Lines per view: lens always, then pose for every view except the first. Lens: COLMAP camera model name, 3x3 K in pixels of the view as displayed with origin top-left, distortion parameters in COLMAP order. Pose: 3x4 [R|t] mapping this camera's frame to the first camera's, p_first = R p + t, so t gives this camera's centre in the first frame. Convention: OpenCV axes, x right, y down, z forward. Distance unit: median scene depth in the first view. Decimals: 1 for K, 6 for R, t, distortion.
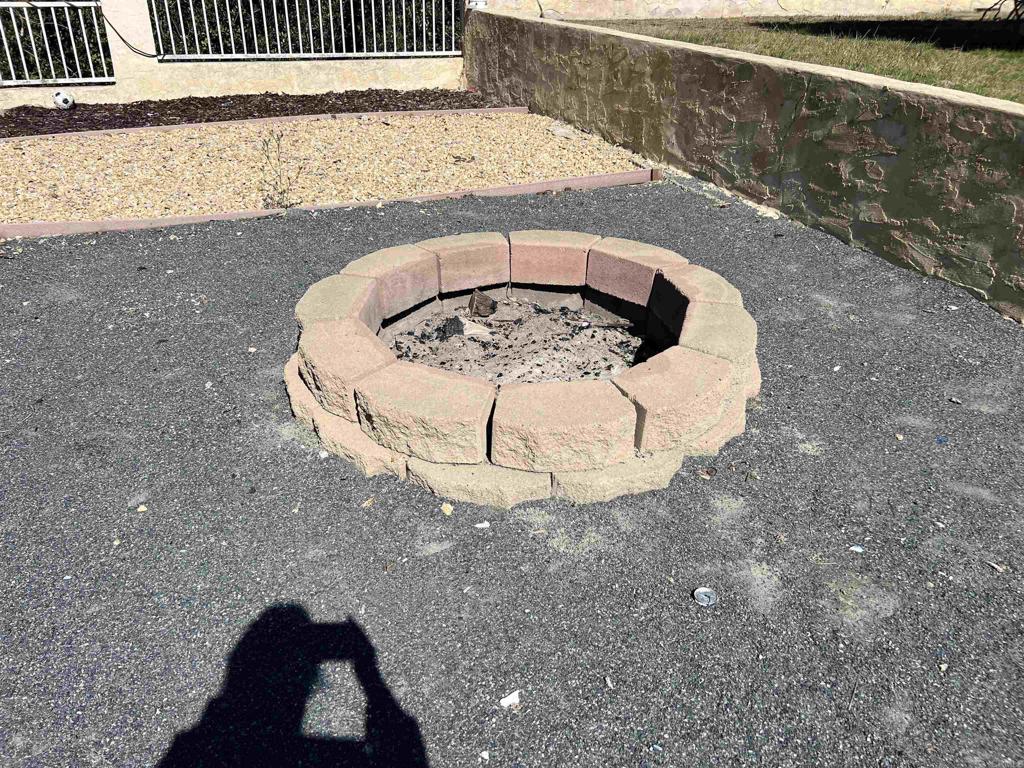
lens RADIAL K [[770.6, 0, 507.9], [0, 770.6, 385.9], [0, 0, 1]] dist [0.024737, -0.000673]
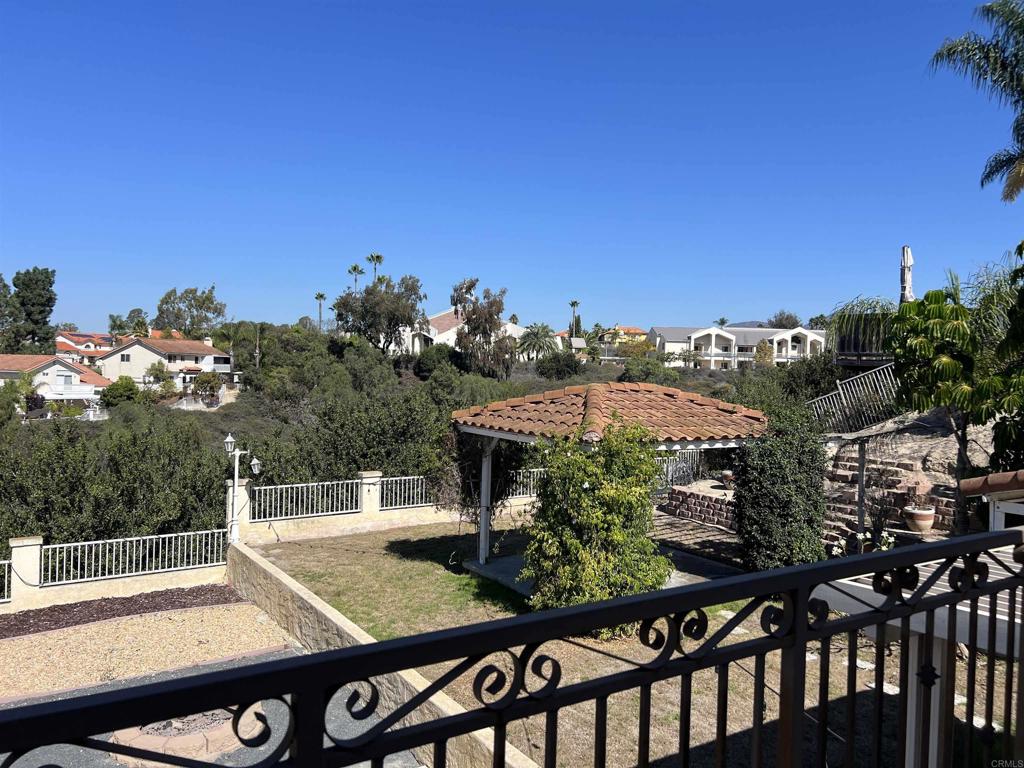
lens RADIAL K [[770.9, 0, 521.8], [0, 770.9, 385.8], [0, 0, 1]] dist [0.065755, -0.077153]
pose [[0.974355, -0.001795, 0.225010, 0.258902], [0.107704, 0.881700, -0.459354, 0.135462], [-0.197566, 0.471808, 0.859282, -1.109531]]
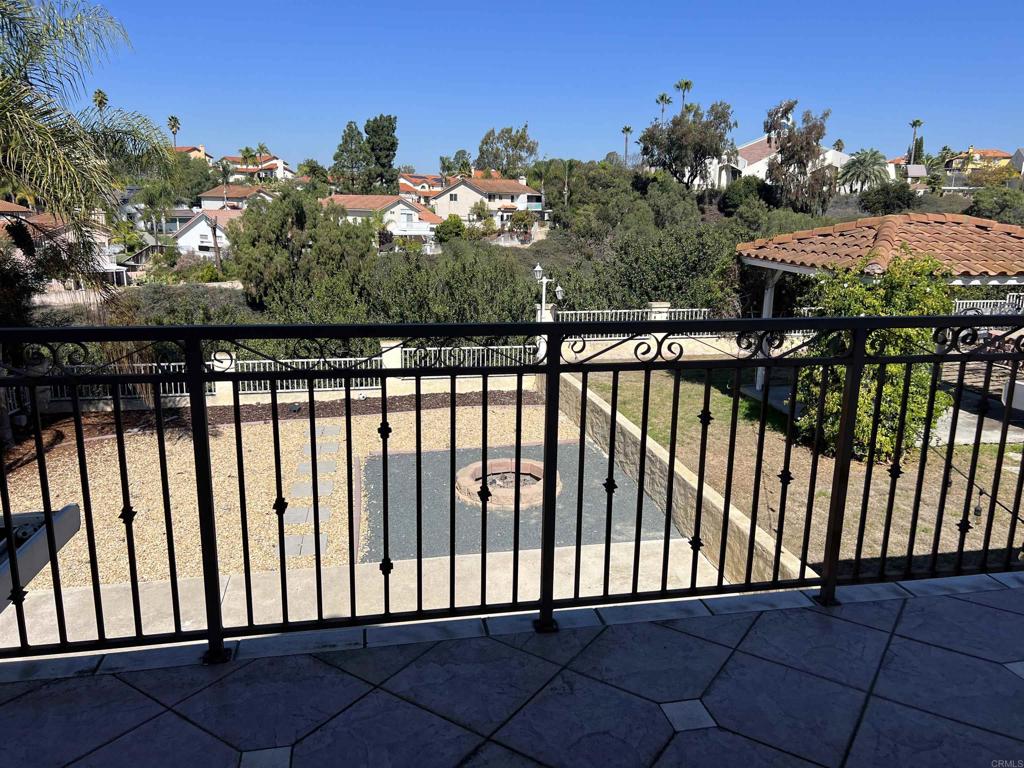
lens RADIAL K [[770.9, 0, 521.8], [0, 770.9, 385.8], [0, 0, 1]] dist [0.065755, -0.077153]
pose [[0.987683, 0.029884, -0.153586, 0.292862], [-0.071841, 0.958622, -0.275469, 0.233786], [0.138999, 0.283110, 0.948961, -1.269596]]
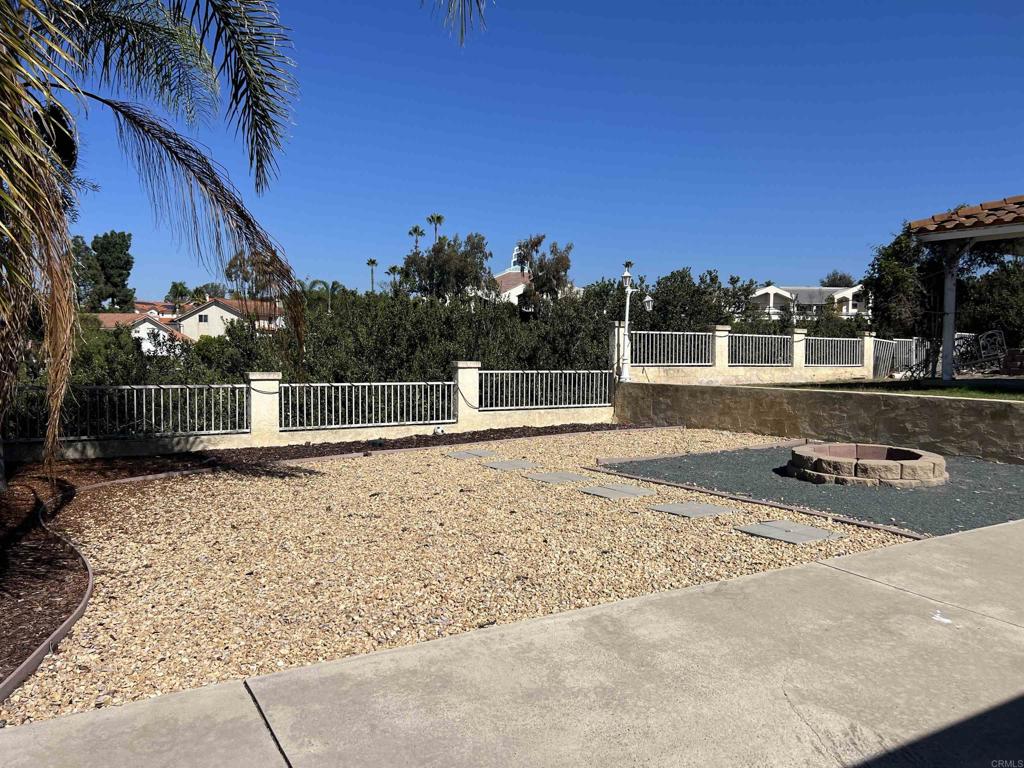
lens RADIAL K [[773.3, 0, 512.0], [0, 773.3, 384.0], [0, 0, 1]] dist [0.032132, -0.005595]
pose [[0.982326, -0.019202, 0.186189, -0.788251], [0.100374, 0.893646, -0.437404, 0.353555], [-0.157988, 0.448362, 0.879779, -0.683597]]
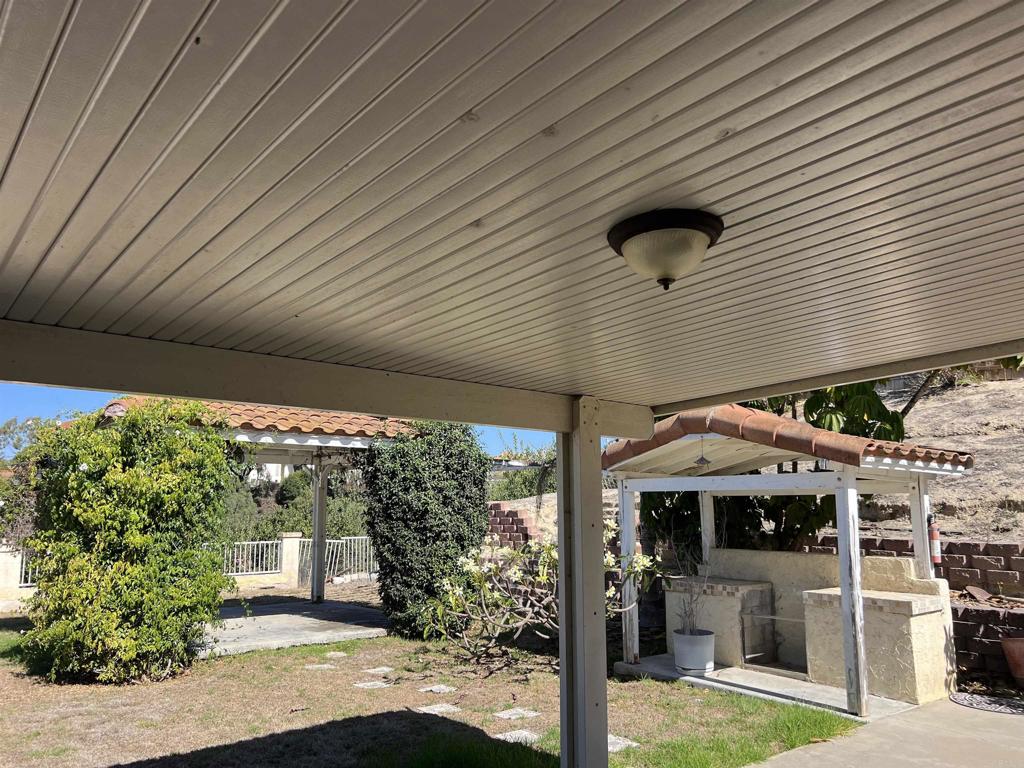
lens RADIAL K [[770.6, 0, 507.9], [0, 770.6, 385.9], [0, 0, 1]] dist [0.024737, -0.000673]
pose [[0.942371, 0.031111, 0.333119, 0.902547], [0.182516, 0.786659, -0.589793, 0.314424], [-0.280400, 0.616603, 0.735647, -0.837587]]
